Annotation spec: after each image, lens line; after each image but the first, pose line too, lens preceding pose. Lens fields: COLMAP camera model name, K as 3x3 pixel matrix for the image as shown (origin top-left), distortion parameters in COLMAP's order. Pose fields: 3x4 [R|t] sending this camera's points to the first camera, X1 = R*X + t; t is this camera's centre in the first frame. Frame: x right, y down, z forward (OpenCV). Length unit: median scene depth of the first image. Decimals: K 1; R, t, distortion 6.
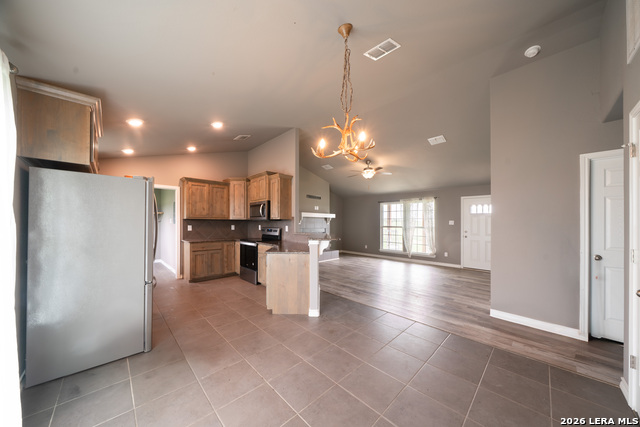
lens RADIAL K [[218.1, 0, 310.3], [0, 218.1, 220.4], [0, 0, 1]] dist [-0.001348, -0.000877]
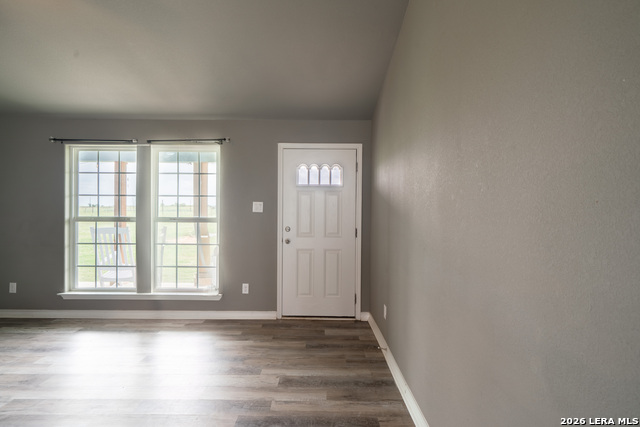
lens RADIAL K [[304.6, 0, 314.7], [0, 304.6, 212.3], [0, 0, 1]] dist [0.000130, 0.000590]
pose [[0.701553, -0.005598, 0.712595, 0.388049], [-0.007413, 0.999858, 0.015153, 0.012885], [-0.712579, -0.015913, 0.701412, 0.641048]]
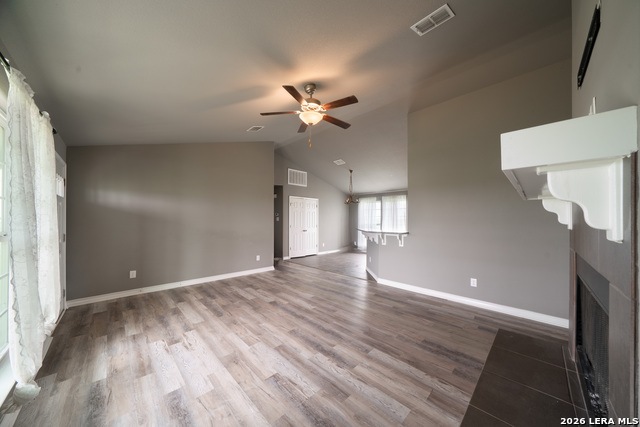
lens RADIAL K [[218.1, 0, 318.6], [0, 218.1, 217.0], [0, 0, 1]] dist [-0.001348, -0.000877]
pose [[-0.999318, -0.012288, -0.034825, 0.284002], [-0.011574, 0.999720, -0.020626, 0.015442], [0.035069, -0.020209, -0.999181, 1.603253]]
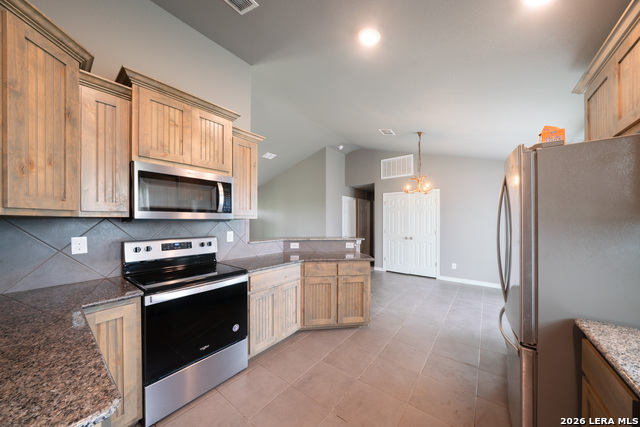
lens RADIAL K [[218.1, 0, 319.3], [0, 218.1, 219.7], [0, 0, 1]] dist [-0.001348, -0.000877]
pose [[-0.170063, -0.000469, 0.985433, -0.583906], [-0.010151, 0.999948, -0.001276, -0.003638], [-0.985381, -0.010221, -0.170059, 0.769981]]
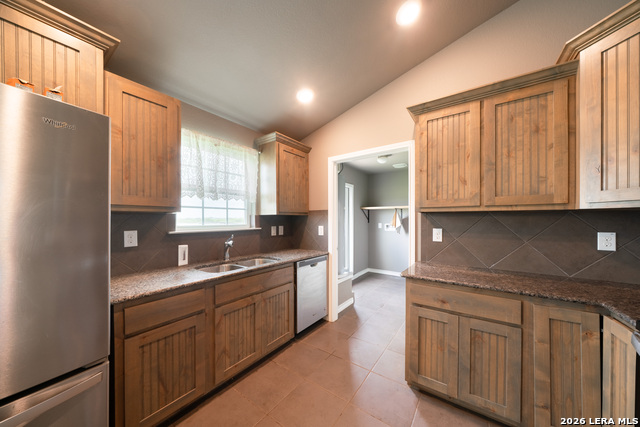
lens RADIAL K [[218.1, 0, 318.0], [0, 218.1, 221.3], [0, 0, 1]] dist [-0.001348, -0.000877]
pose [[0.206825, 0.003003, -0.978373, -0.193292], [0.005526, 0.999976, 0.004238, 0.005974], [0.978362, -0.006283, 0.206803, 0.669454]]
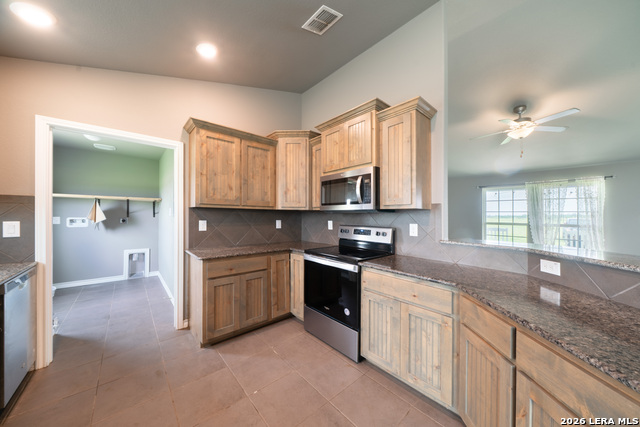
lens RADIAL K [[218.1, 0, 320.0], [0, 218.1, 216.1], [0, 0, 1]] dist [-0.001348, -0.000877]
pose [[0.999899, 0.007494, -0.012044, -0.261799], [-0.007387, 0.999933, 0.008938, 0.005504], [0.012110, -0.008849, 0.999888, 0.474725]]
